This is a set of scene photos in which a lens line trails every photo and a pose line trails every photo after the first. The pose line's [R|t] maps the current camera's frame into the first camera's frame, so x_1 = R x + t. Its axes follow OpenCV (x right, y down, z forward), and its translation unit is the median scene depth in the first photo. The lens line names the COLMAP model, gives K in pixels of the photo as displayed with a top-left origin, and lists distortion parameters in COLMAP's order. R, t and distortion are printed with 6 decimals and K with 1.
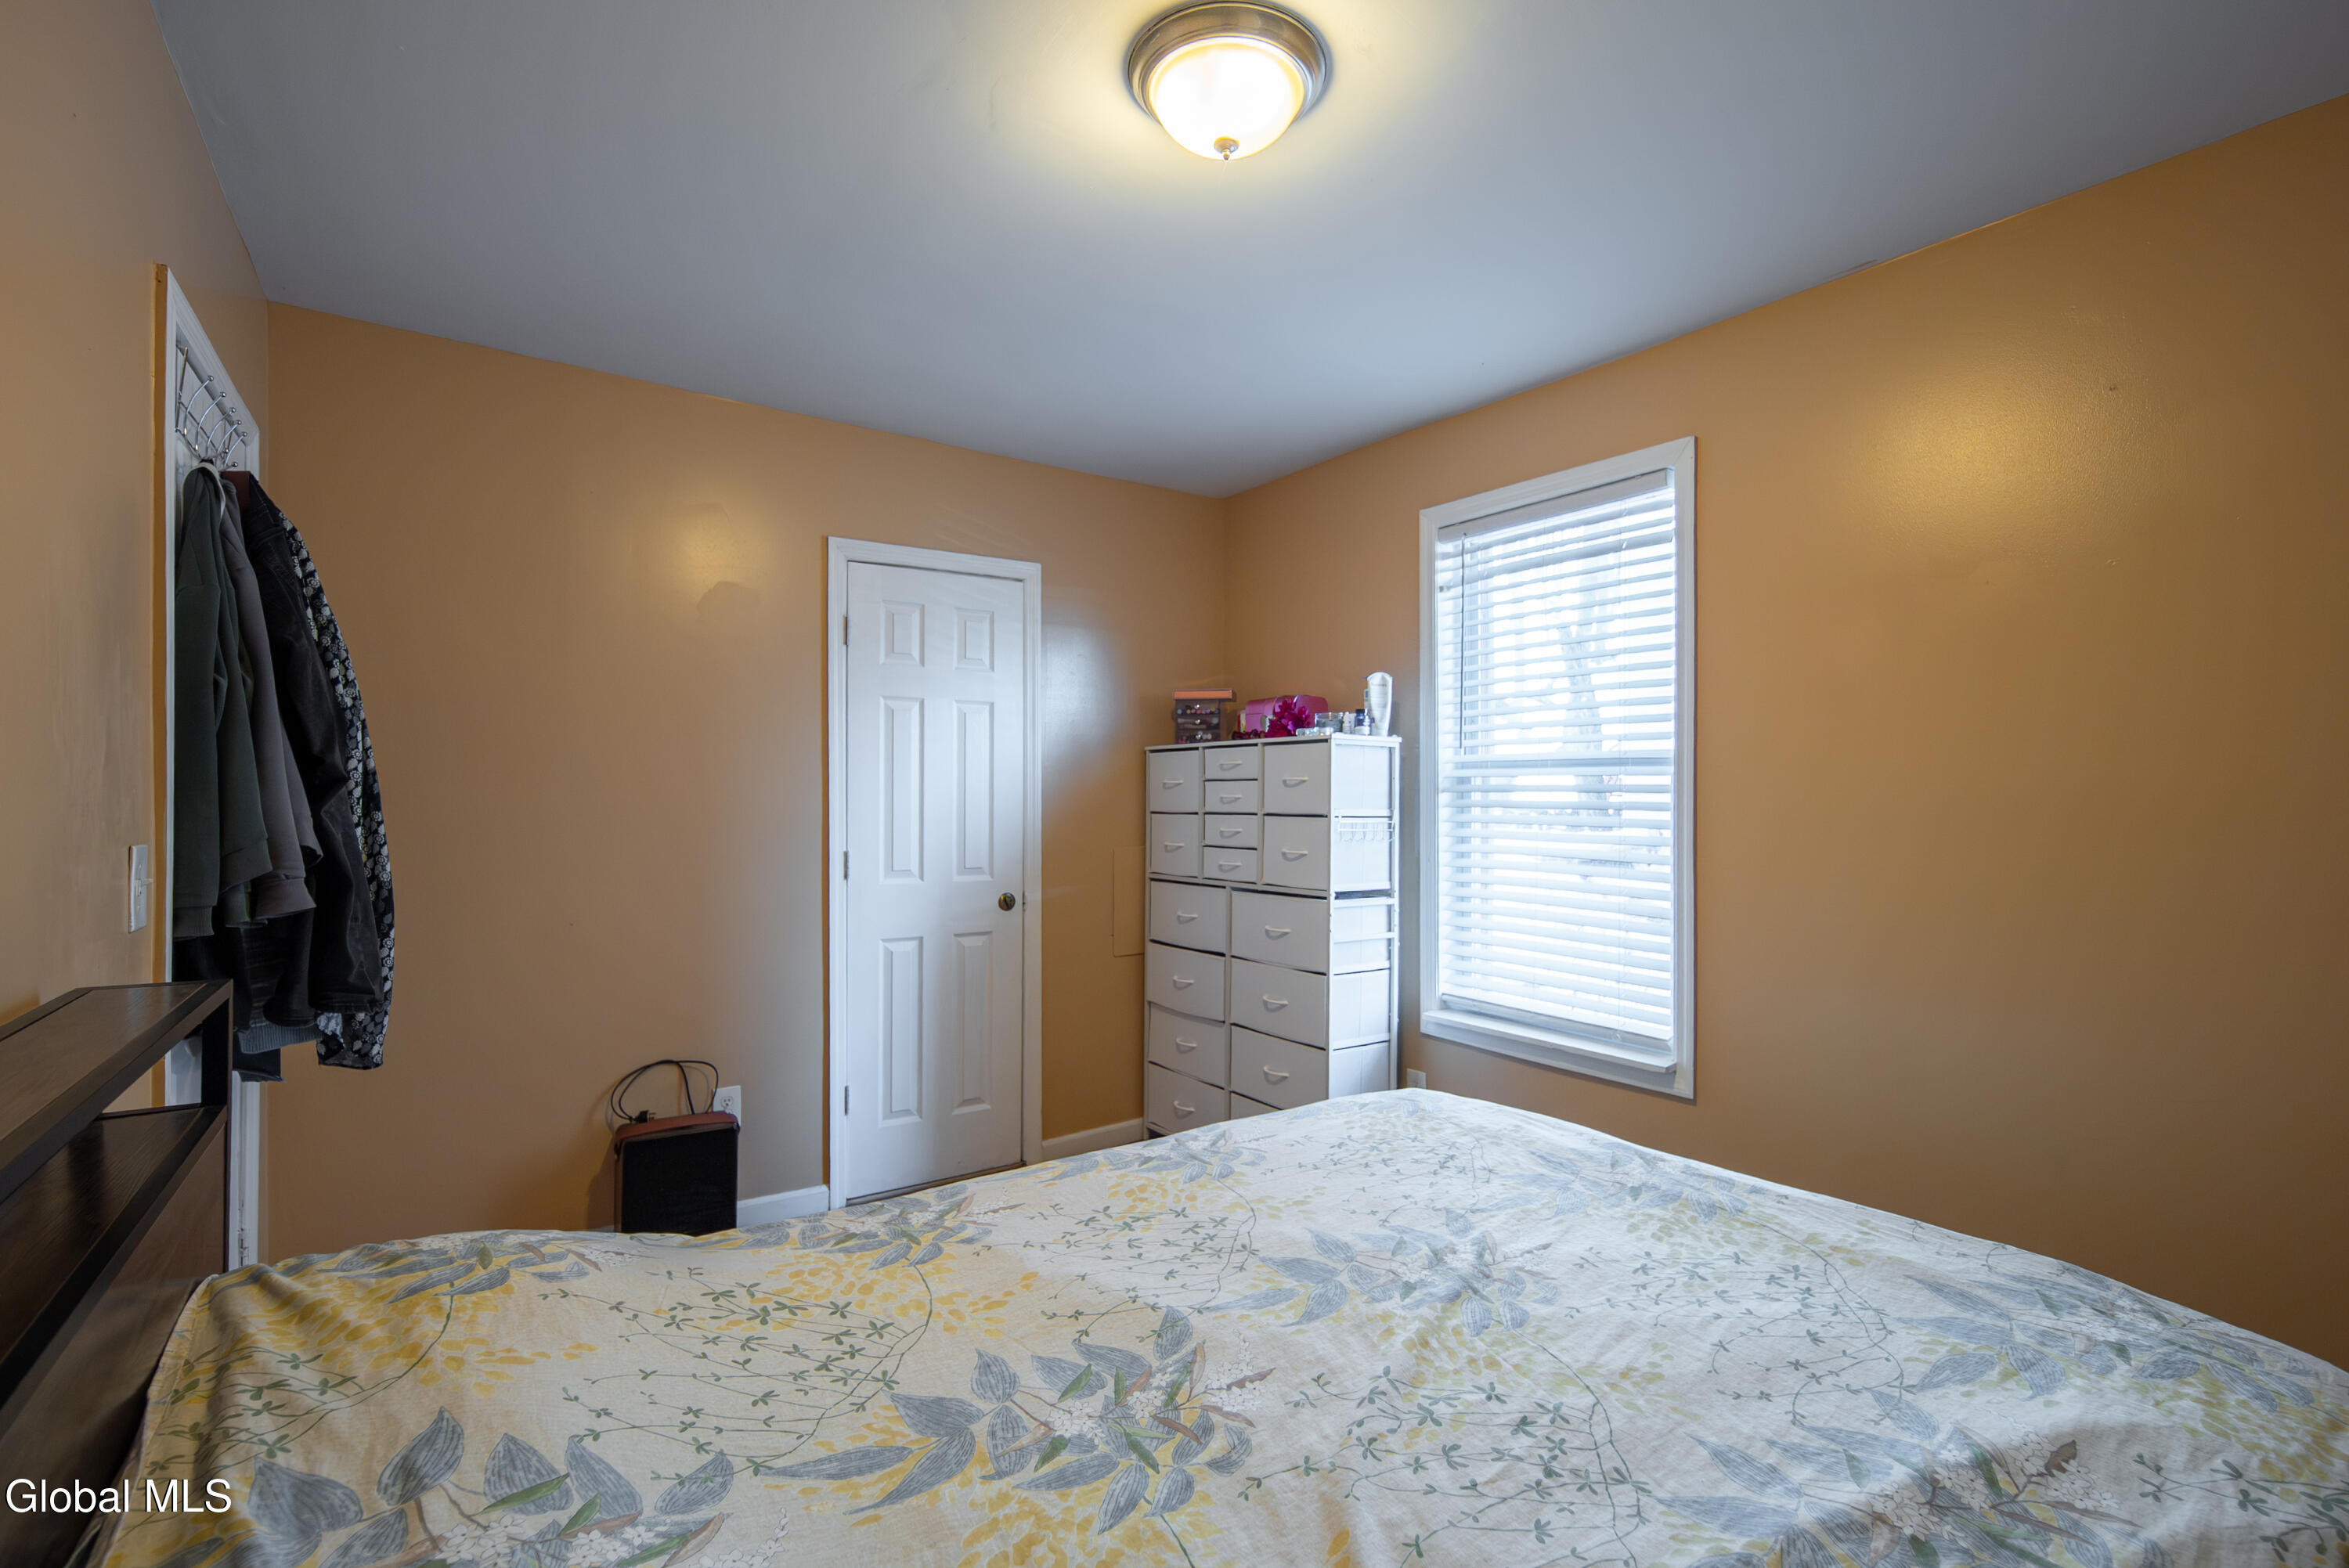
lens RADIAL K [[1067.3, 0, 1170.9], [0, 1067.3, 789.1], [0, 0, 1]] dist [-0.000542, -0.000728]
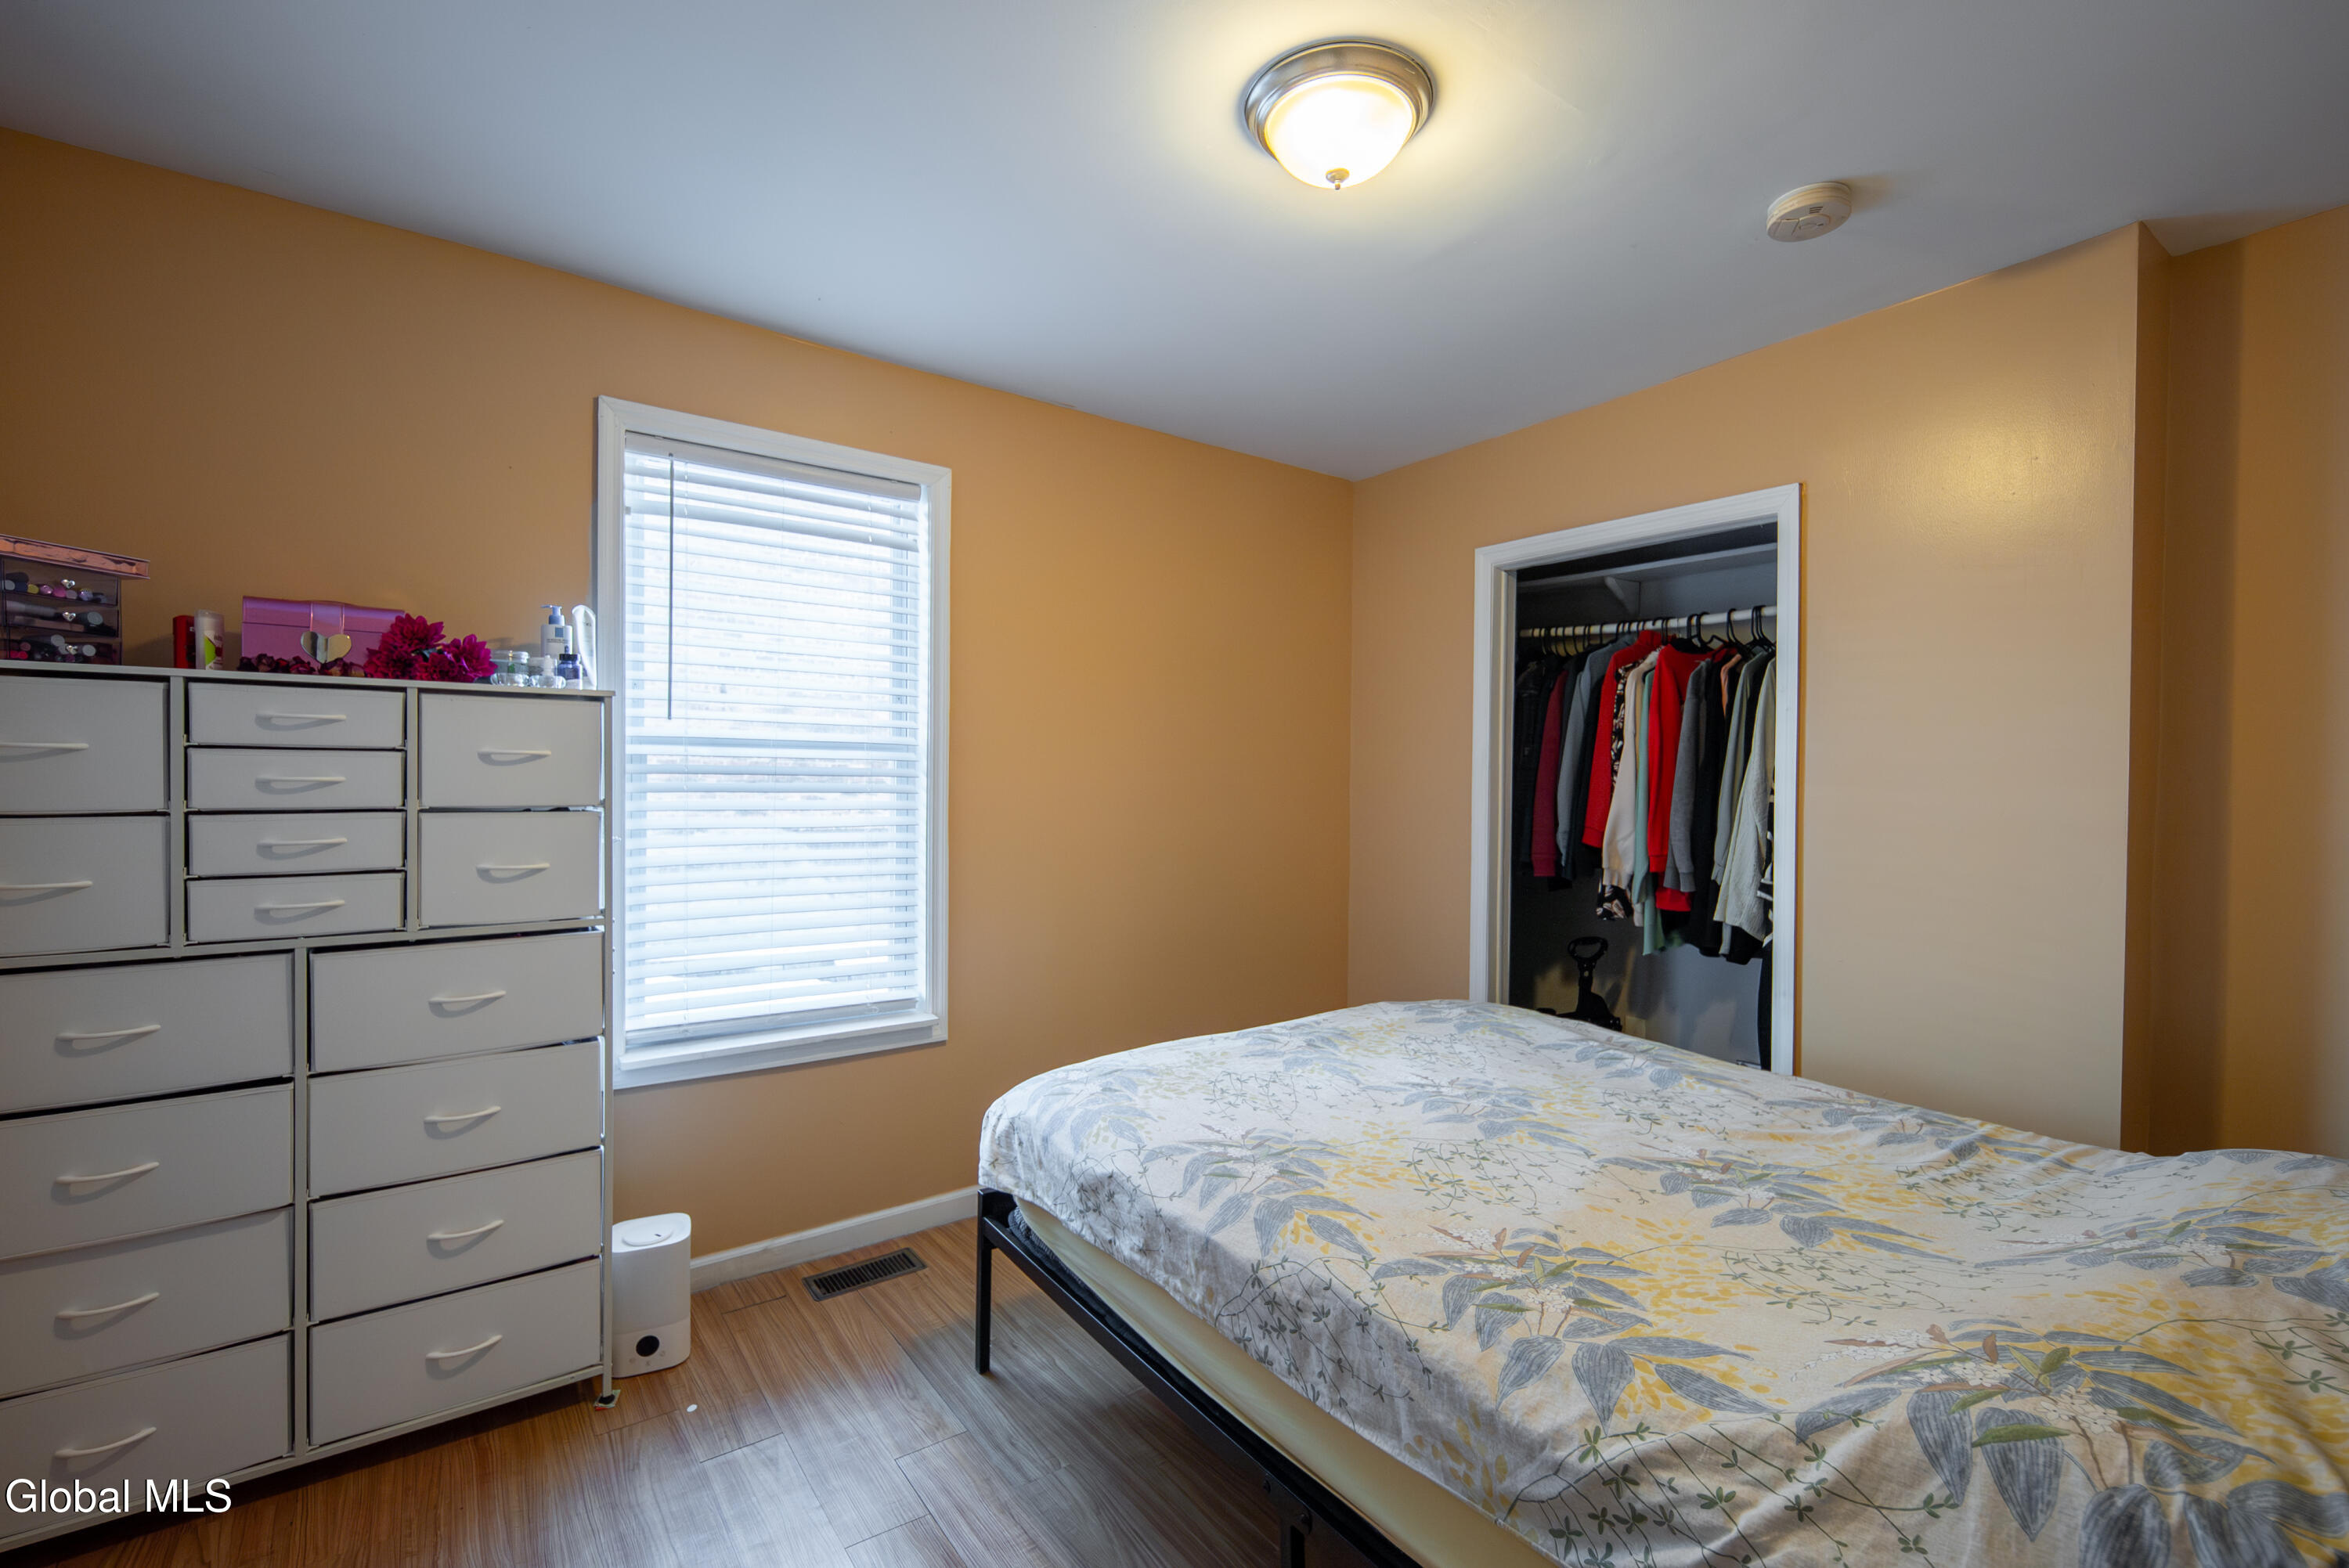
lens RADIAL K [[1048.4, 0, 1179.6], [0, 1048.4, 781.6], [0, 0, 1]] dist [0.001779, -0.004353]
pose [[-0.036932, -0.007784, 0.999287, -1.135185], [-0.014379, 0.999870, 0.007257, -0.005040], [-0.999214, -0.014101, -0.037040, 1.365441]]
